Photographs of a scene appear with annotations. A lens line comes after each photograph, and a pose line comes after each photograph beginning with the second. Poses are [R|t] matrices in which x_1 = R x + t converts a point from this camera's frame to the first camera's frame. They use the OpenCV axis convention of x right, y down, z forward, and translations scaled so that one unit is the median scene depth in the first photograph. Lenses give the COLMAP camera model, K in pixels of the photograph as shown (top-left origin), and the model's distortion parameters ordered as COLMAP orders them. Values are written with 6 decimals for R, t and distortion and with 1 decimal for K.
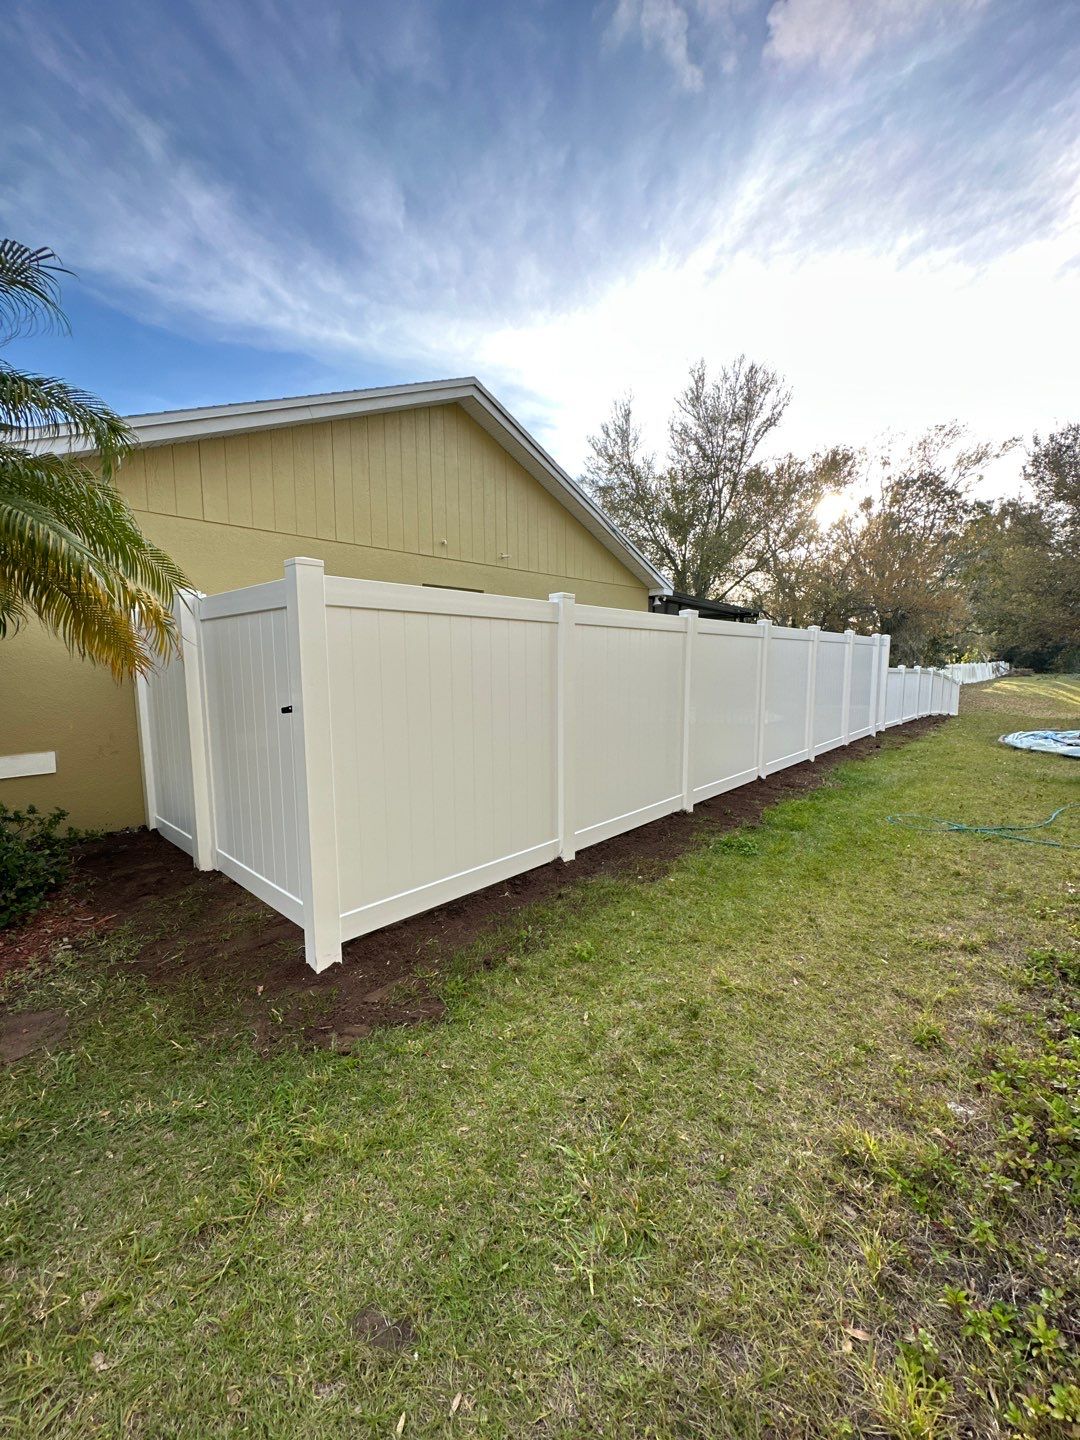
lens RADIAL K [[577.5, 0, 540.0], [0, 577.5, 720.0], [0, 0, 1]] dist [-0.001911, -0.000095]
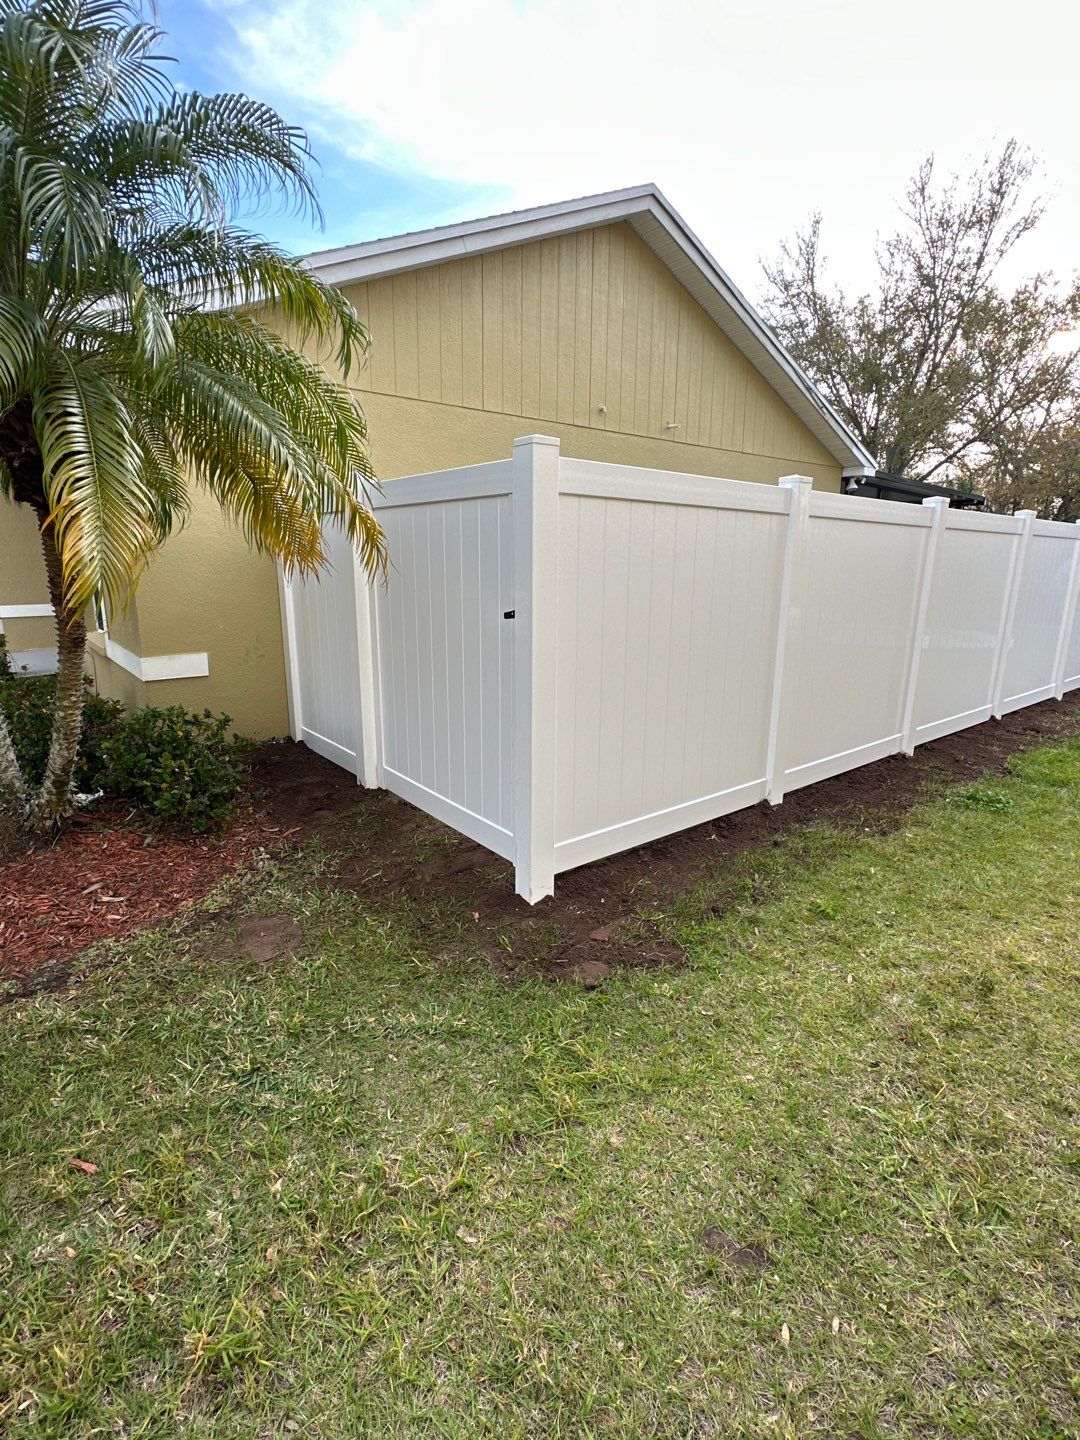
lens RADIAL K [[698.8, 0, 540.0], [0, 698.8, 720.0], [0, 0, 1]] dist [0.000275, -0.001214]
pose [[0.988222, 0.049956, -0.144642, -0.184872], [-0.031454, 0.991341, 0.127488, 0.002579], [0.149758, -0.121437, 0.981237, -0.048064]]
